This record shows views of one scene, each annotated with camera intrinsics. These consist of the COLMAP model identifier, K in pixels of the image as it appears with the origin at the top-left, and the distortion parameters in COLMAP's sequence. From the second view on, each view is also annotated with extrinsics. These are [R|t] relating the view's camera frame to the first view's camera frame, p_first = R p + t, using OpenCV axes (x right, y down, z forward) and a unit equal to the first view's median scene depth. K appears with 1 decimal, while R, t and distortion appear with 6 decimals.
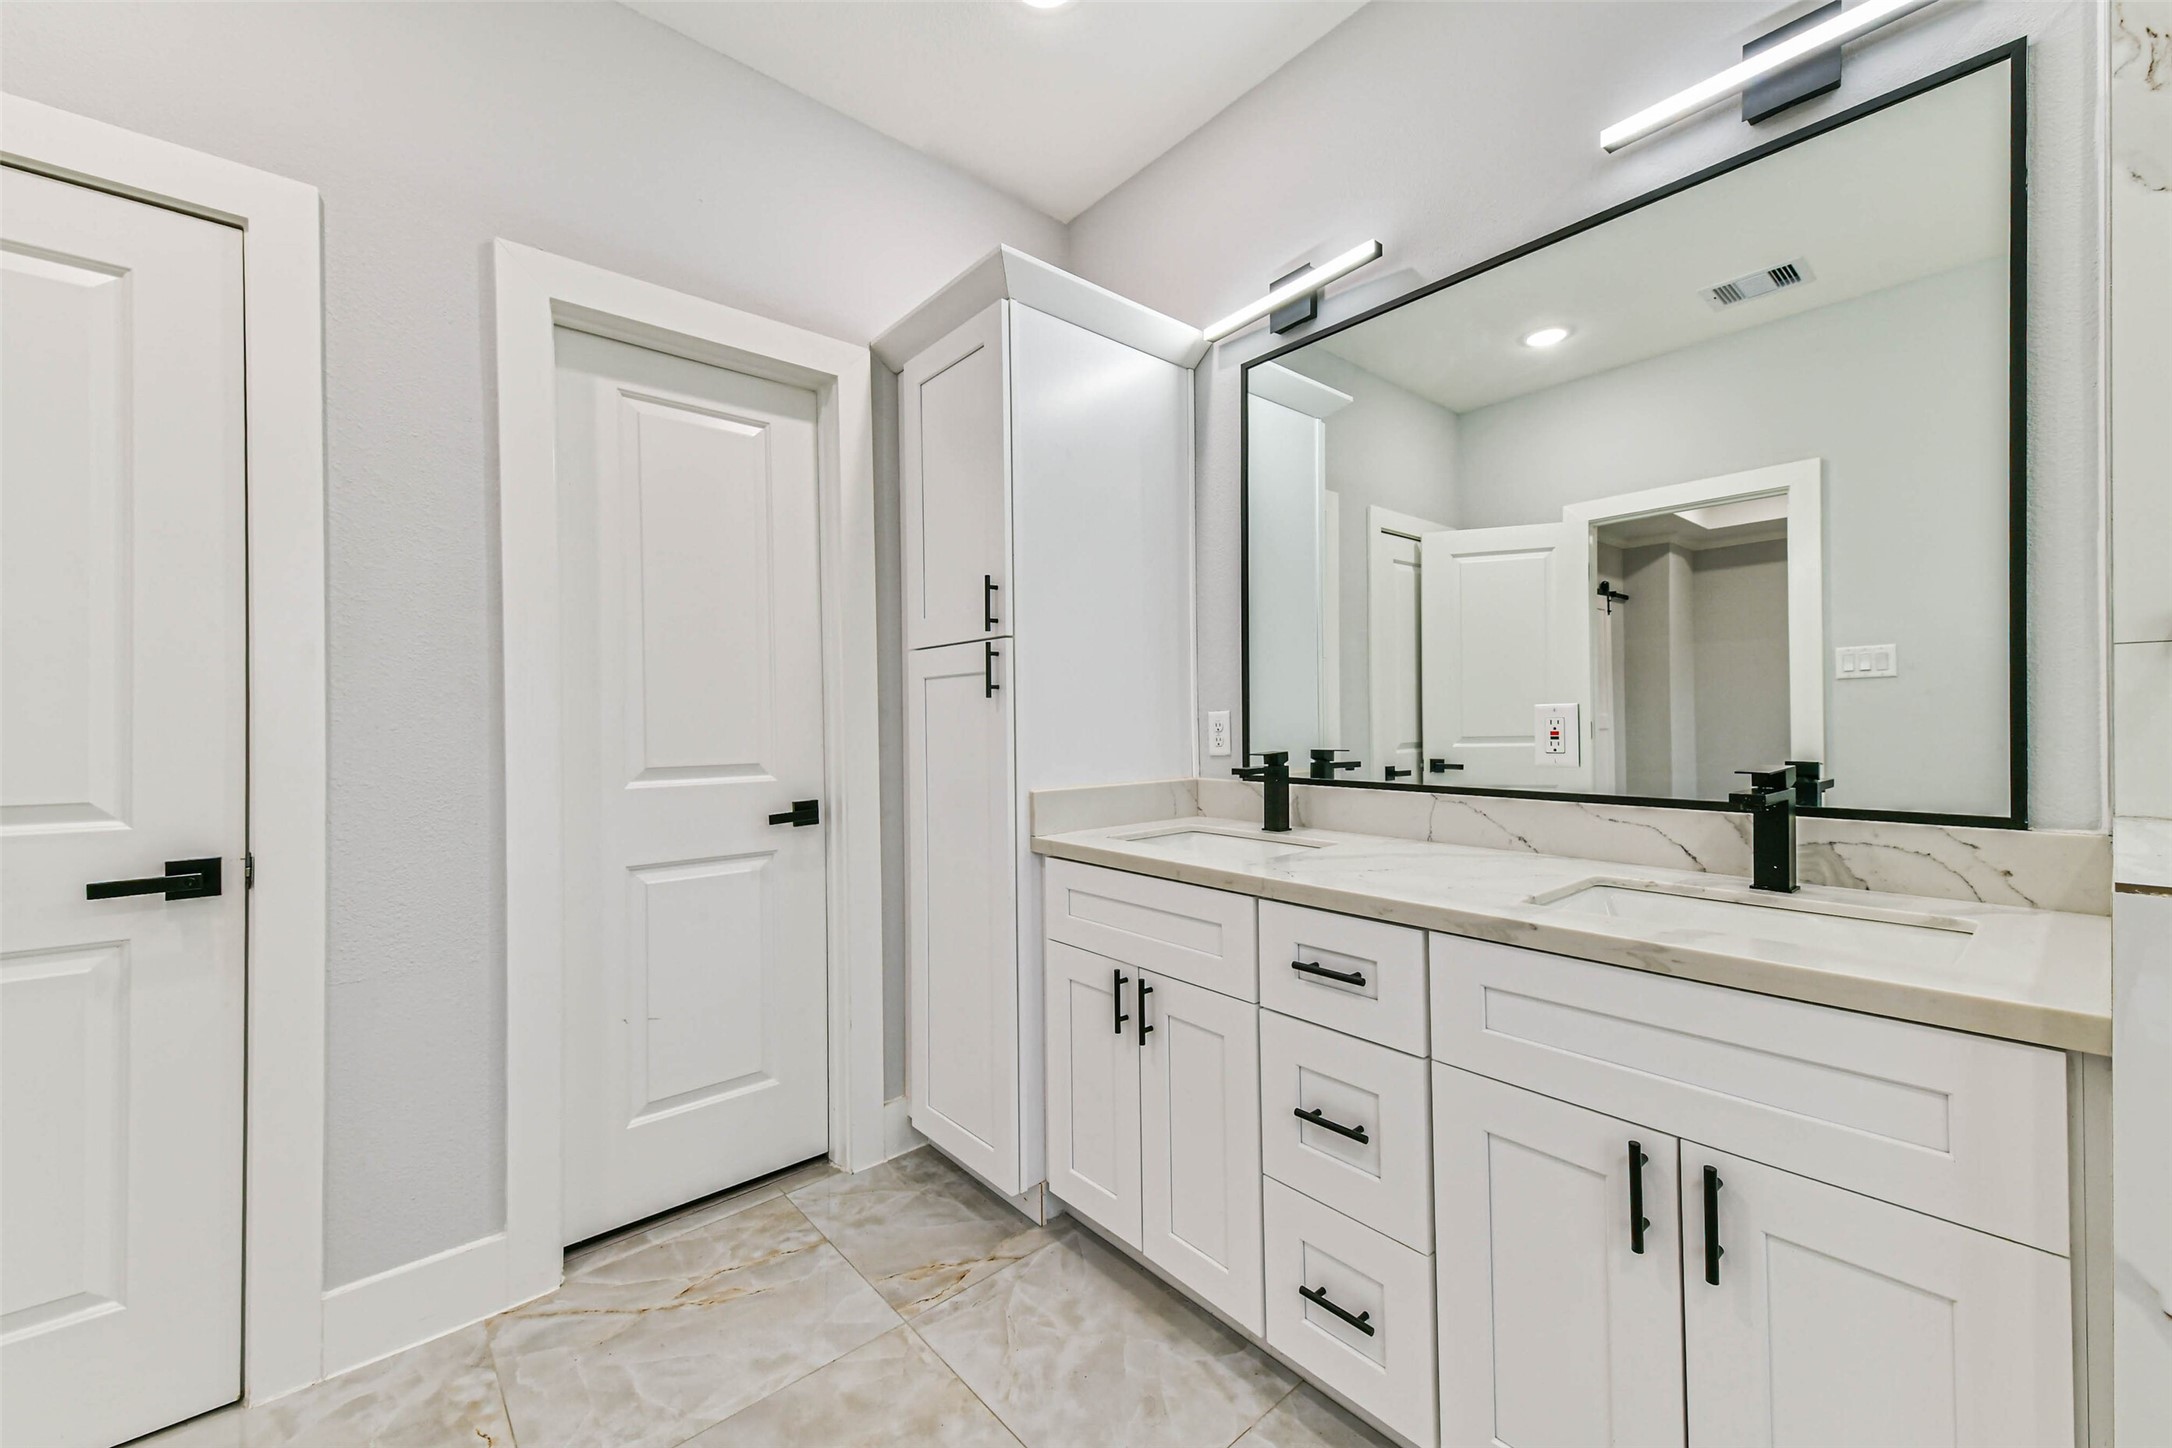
lens RADIAL K [[850.5, 0, 1096.7], [0, 850.5, 724.0], [0, 0, 1]] dist [0.027205, -0.000669]
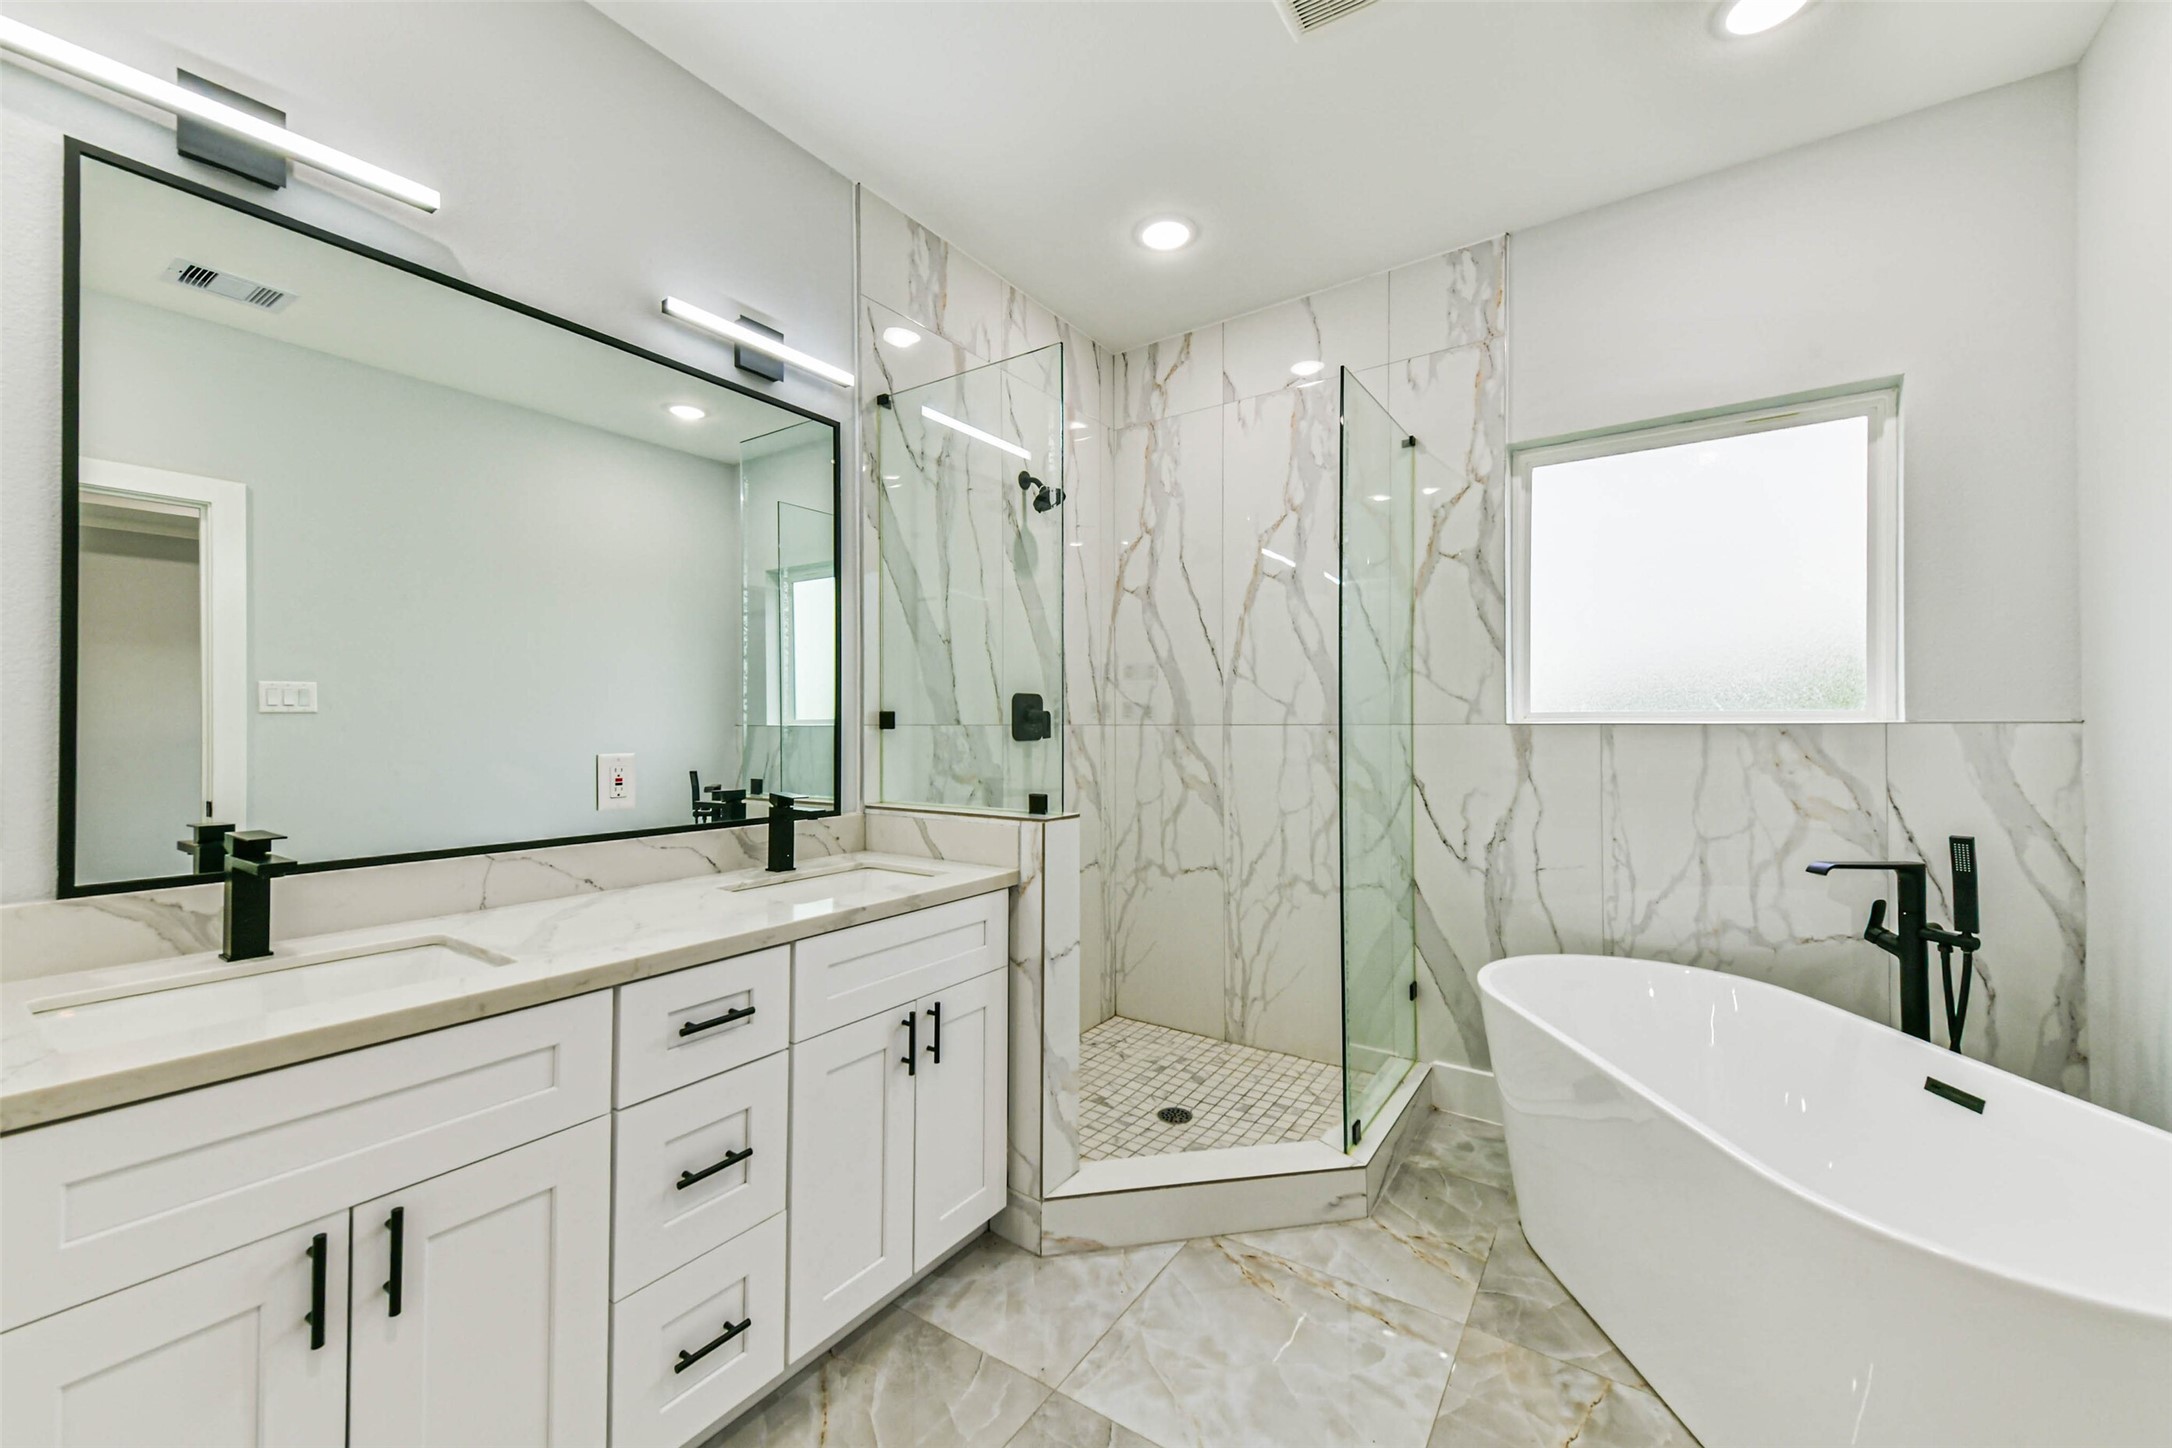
lens RADIAL K [[853.2, 0, 1084.1], [0, 853.2, 720.9], [0, 0, 1]] dist [0.036000, -0.000391]
pose [[-0.242045, 0.013761, 0.970167, -0.771027], [0.005750, 0.999902, -0.012748, -0.053048], [-0.970248, 0.002493, -0.242101, 0.728418]]
